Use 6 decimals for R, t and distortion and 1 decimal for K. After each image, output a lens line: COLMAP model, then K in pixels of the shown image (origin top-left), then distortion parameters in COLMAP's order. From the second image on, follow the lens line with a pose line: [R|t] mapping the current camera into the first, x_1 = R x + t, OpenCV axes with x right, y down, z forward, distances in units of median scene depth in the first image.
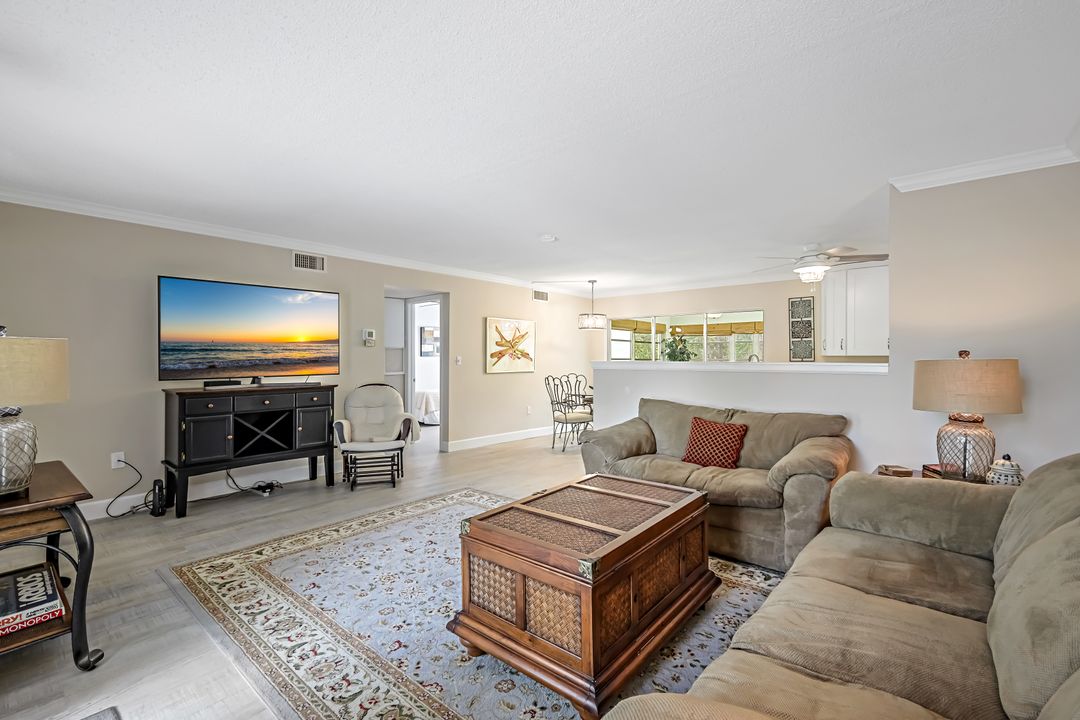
lens RADIAL K [[481.9, 0, 544.2], [0, 481.9, 355.7], [0, 0, 1]] dist [0.003569, 0.000300]
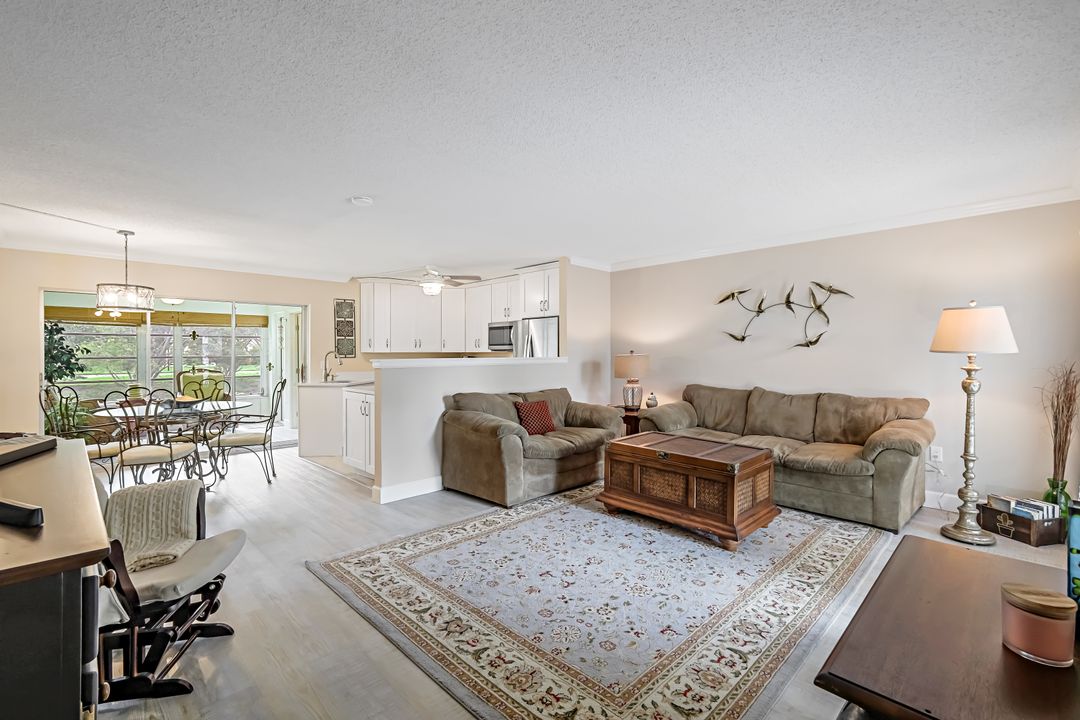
lens RADIAL K [[481.9, 0, 544.2], [0, 481.9, 355.7], [0, 0, 1]] dist [0.003569, 0.000300]
pose [[0.076768, -0.008213, 0.997015, -0.534583], [-0.002293, 0.999962, 0.008414, -0.002799], [-0.997046, -0.002932, 0.076746, 0.463840]]
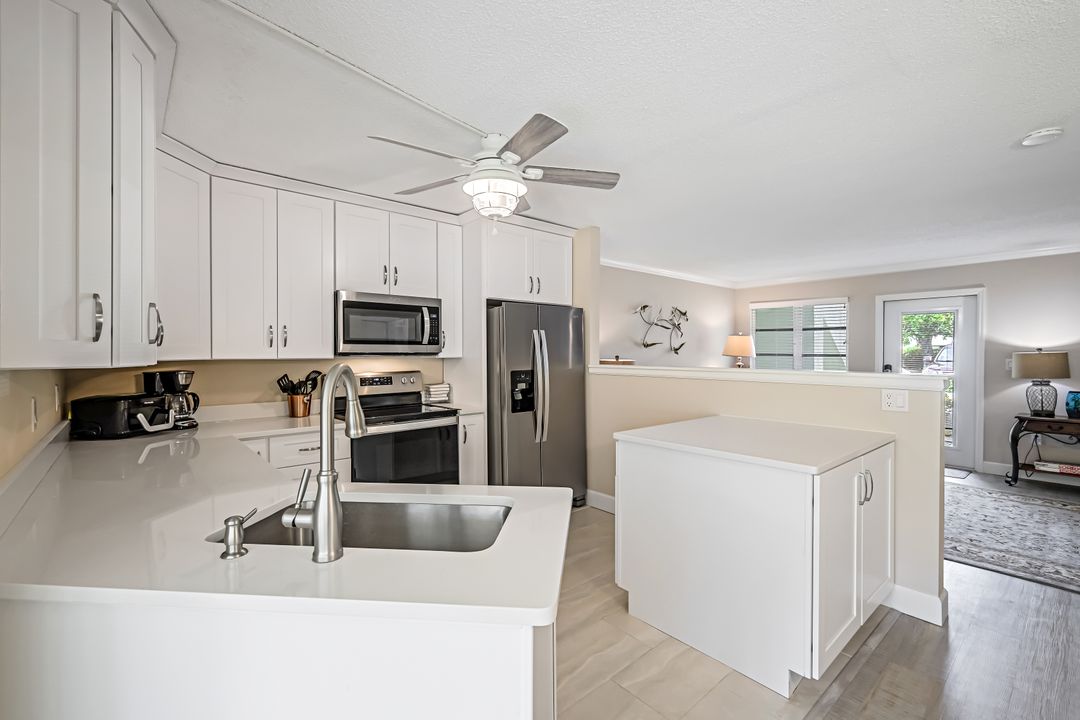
lens RADIAL K [[469.8, 0, 541.6], [0, 469.8, 354.2], [0, 0, 1]] dist [0.001043, 0.000055]
pose [[-0.989202, -0.003955, 0.146506, 0.331031], [-0.004109, 0.999991, -0.000751, -0.006025], [-0.146502, -0.001345, -0.989210, 1.132287]]
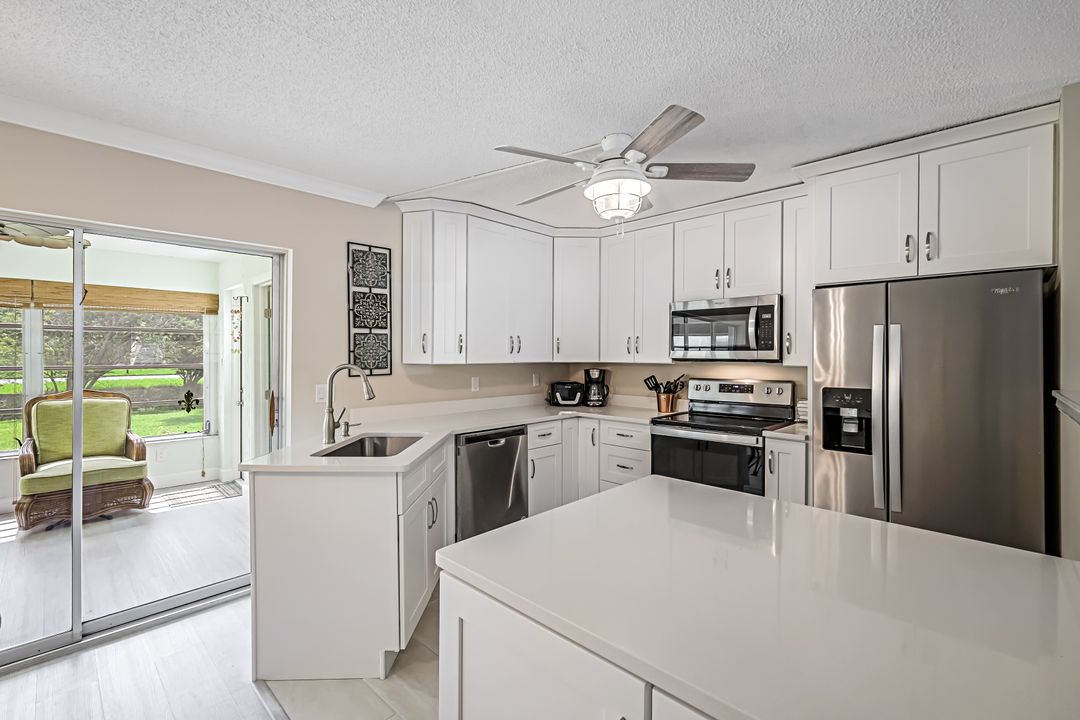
lens RADIAL K [[477.3, 0, 543.2], [0, 477.3, 356.7], [0, 0, 1]] dist [0.001584, 0.000186]
pose [[0.049656, -0.010305, 0.998713, 0.052792], [-0.007171, 0.999917, 0.010674, -0.014053], [-0.998741, -0.007692, 0.049578, 0.803153]]
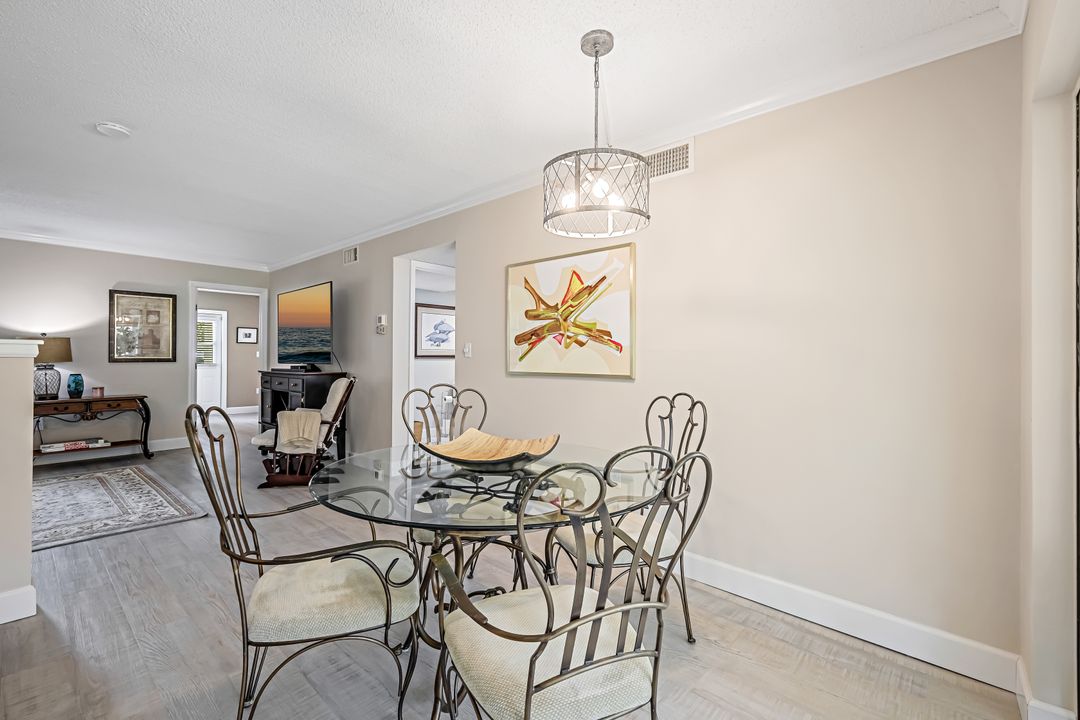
lens RADIAL K [[470.6, 0, 540.0], [0, 470.6, 360.0], [0, 0, 1]] dist [0.000676, 0.000014]
pose [[-0.017968, 0.004373, -0.999829, 0.401235], [-0.000412, 0.999990, 0.004381, 0.019685], [0.999838, 0.000490, -0.017966, 1.091701]]
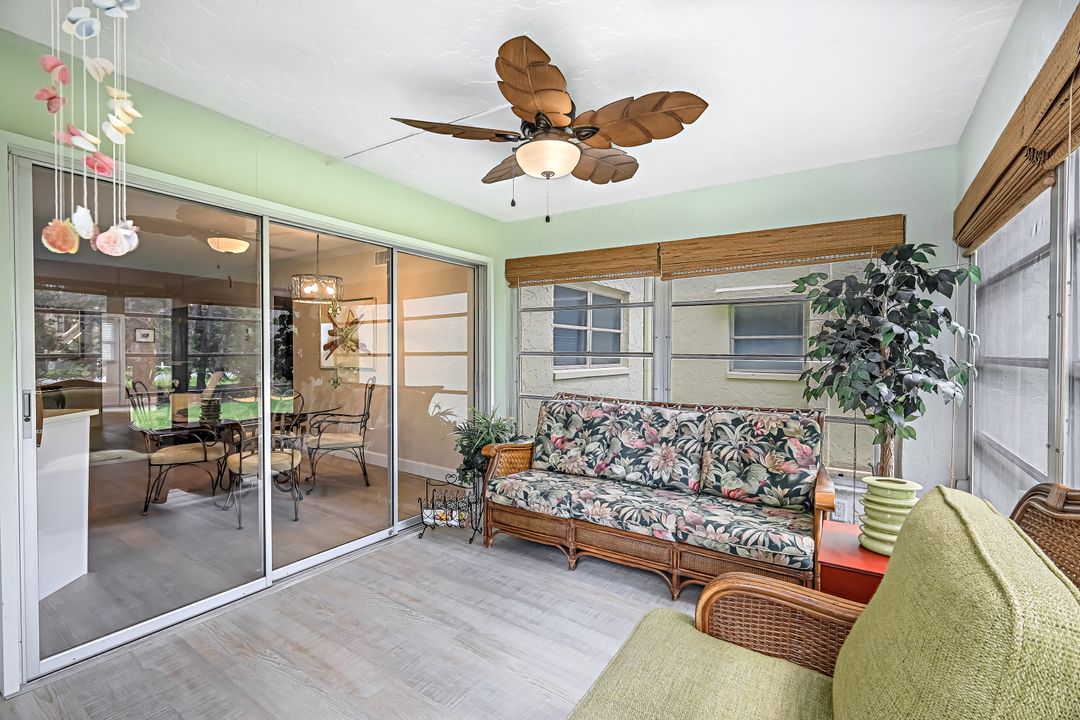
lens RADIAL K [[477.3, 0, 543.2], [0, 477.3, 356.7], [0, 0, 1]] dist [0.001584, 0.000186]
pose [[0.122712, 0.010493, -0.992387, 0.812673], [0.001766, 0.999940, 0.010791, 0.008204], [0.992441, -0.003076, 0.122686, 1.350771]]
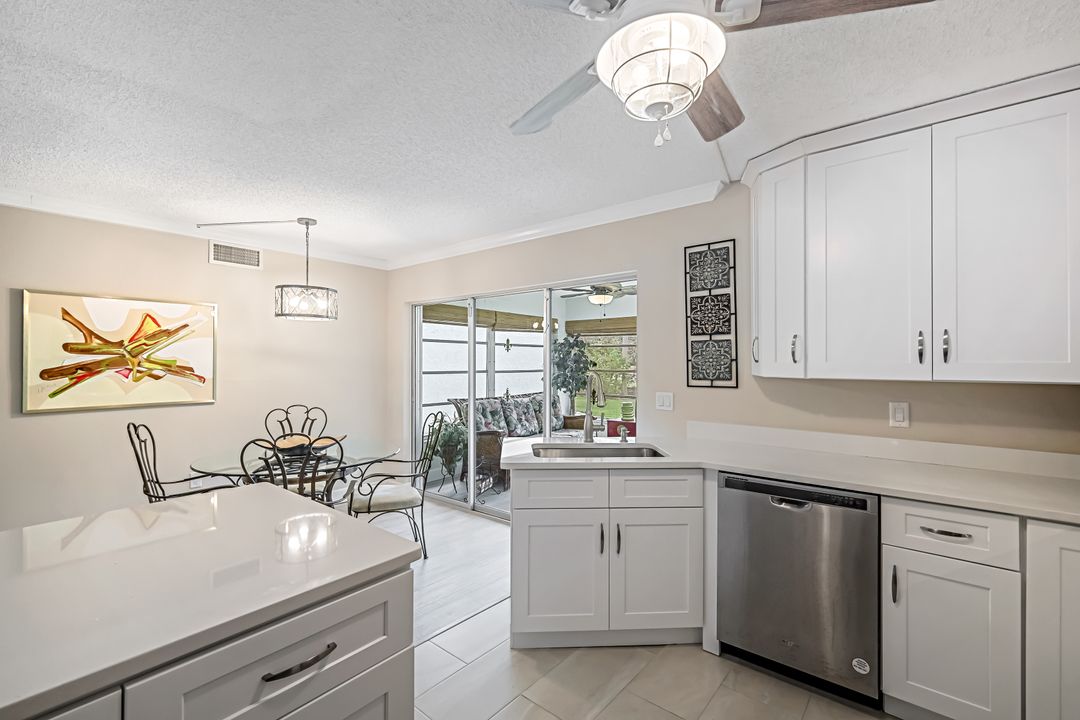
lens RADIAL K [[468.7, 0, 540.0], [0, 468.7, 360.0], [0, 0, 1]] dist [0.008540, 0.000093]
pose [[0.999709, -0.002112, 0.024045, 0.367386], [0.002008, 0.999988, 0.004372, -0.015469], [-0.024054, -0.004323, 0.999701, 0.573017]]
